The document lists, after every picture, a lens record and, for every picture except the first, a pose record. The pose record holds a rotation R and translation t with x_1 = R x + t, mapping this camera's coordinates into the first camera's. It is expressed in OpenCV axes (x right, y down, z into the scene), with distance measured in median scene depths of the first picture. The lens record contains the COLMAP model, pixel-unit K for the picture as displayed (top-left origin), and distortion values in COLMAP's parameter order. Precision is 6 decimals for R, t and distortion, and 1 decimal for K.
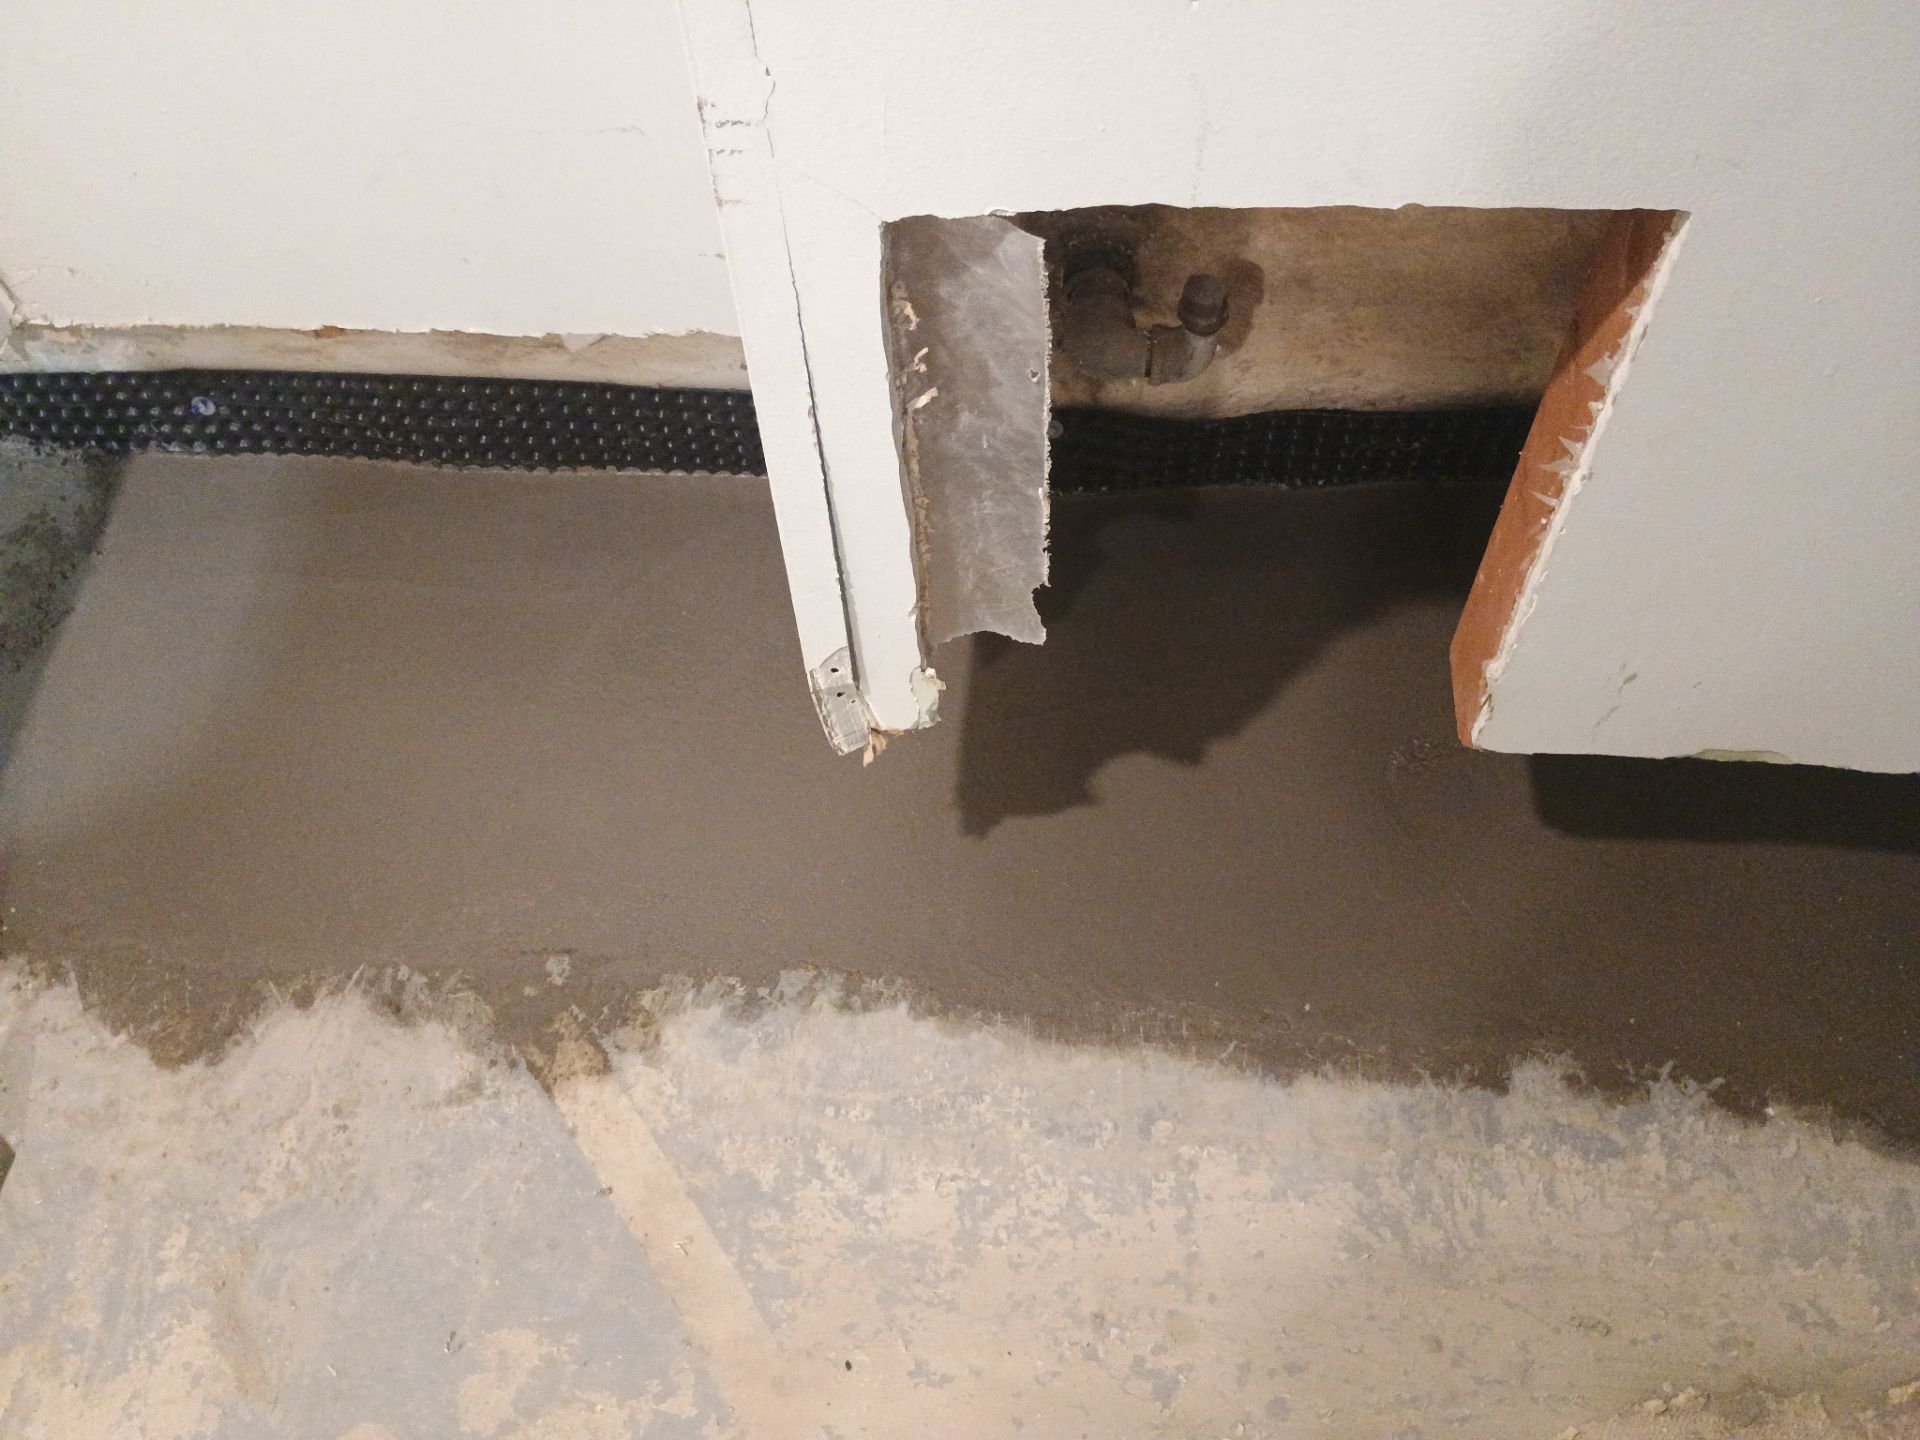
lens RADIAL K [[1667.3, 0, 964.1], [0, 1667.3, 728.2], [0, 0, 1]] dist [0.060280, -0.072178]
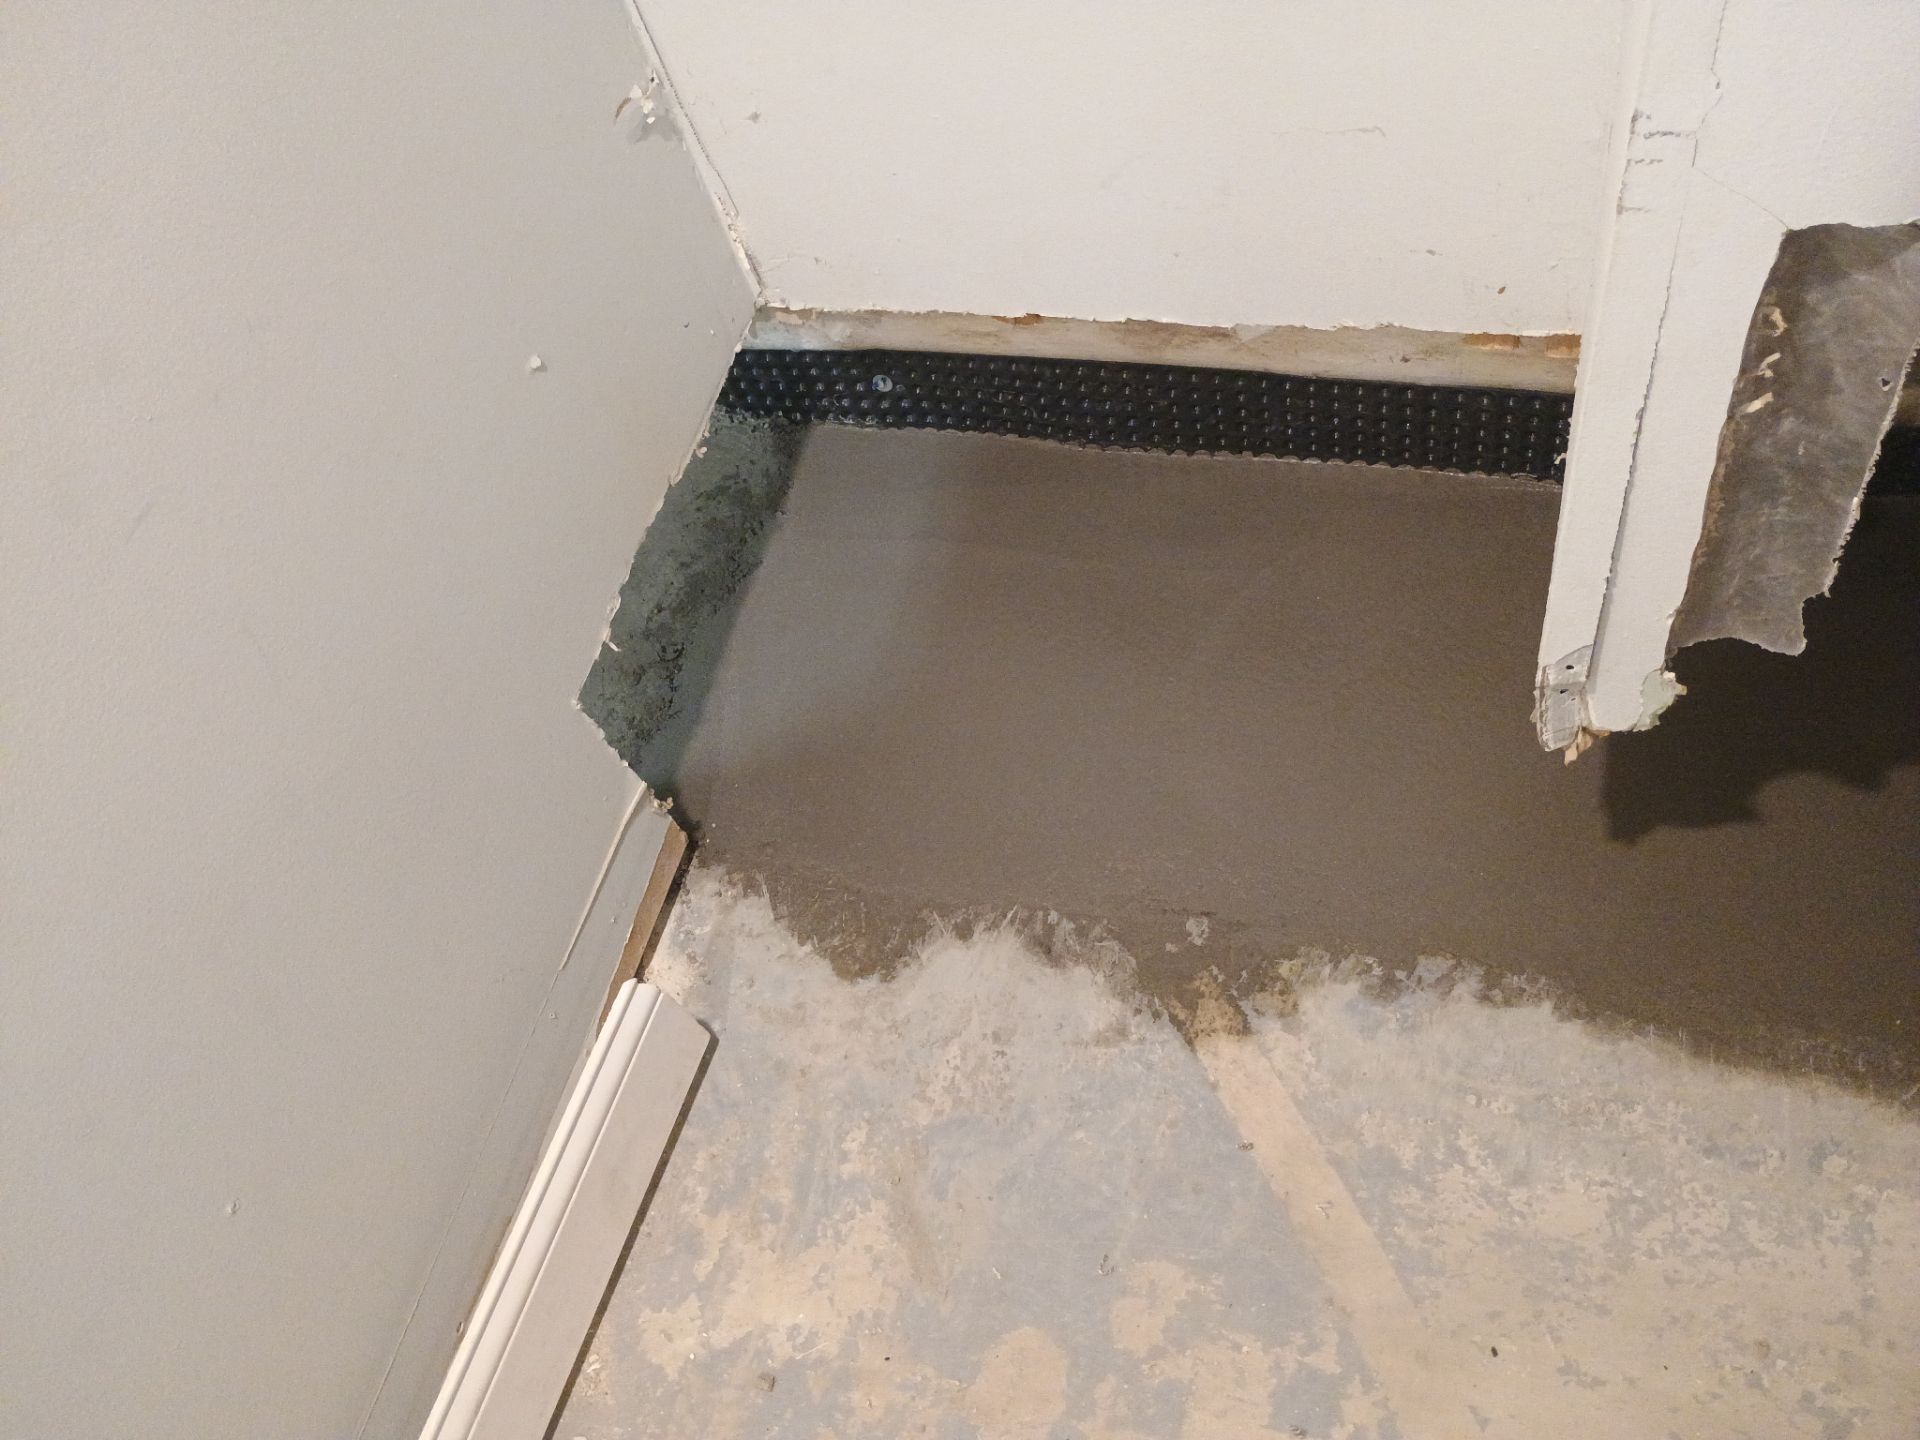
lens RADIAL K [[1667.3, 0, 967.0], [0, 1667.3, 722.8], [0, 0, 1]] dist [0.060280, -0.072178]
pose [[0.970751, 0.078812, -0.226782, -0.165952], [-0.077029, 0.996889, 0.016718, 0.008281], [0.227394, 0.001240, 0.973802, -0.058742]]
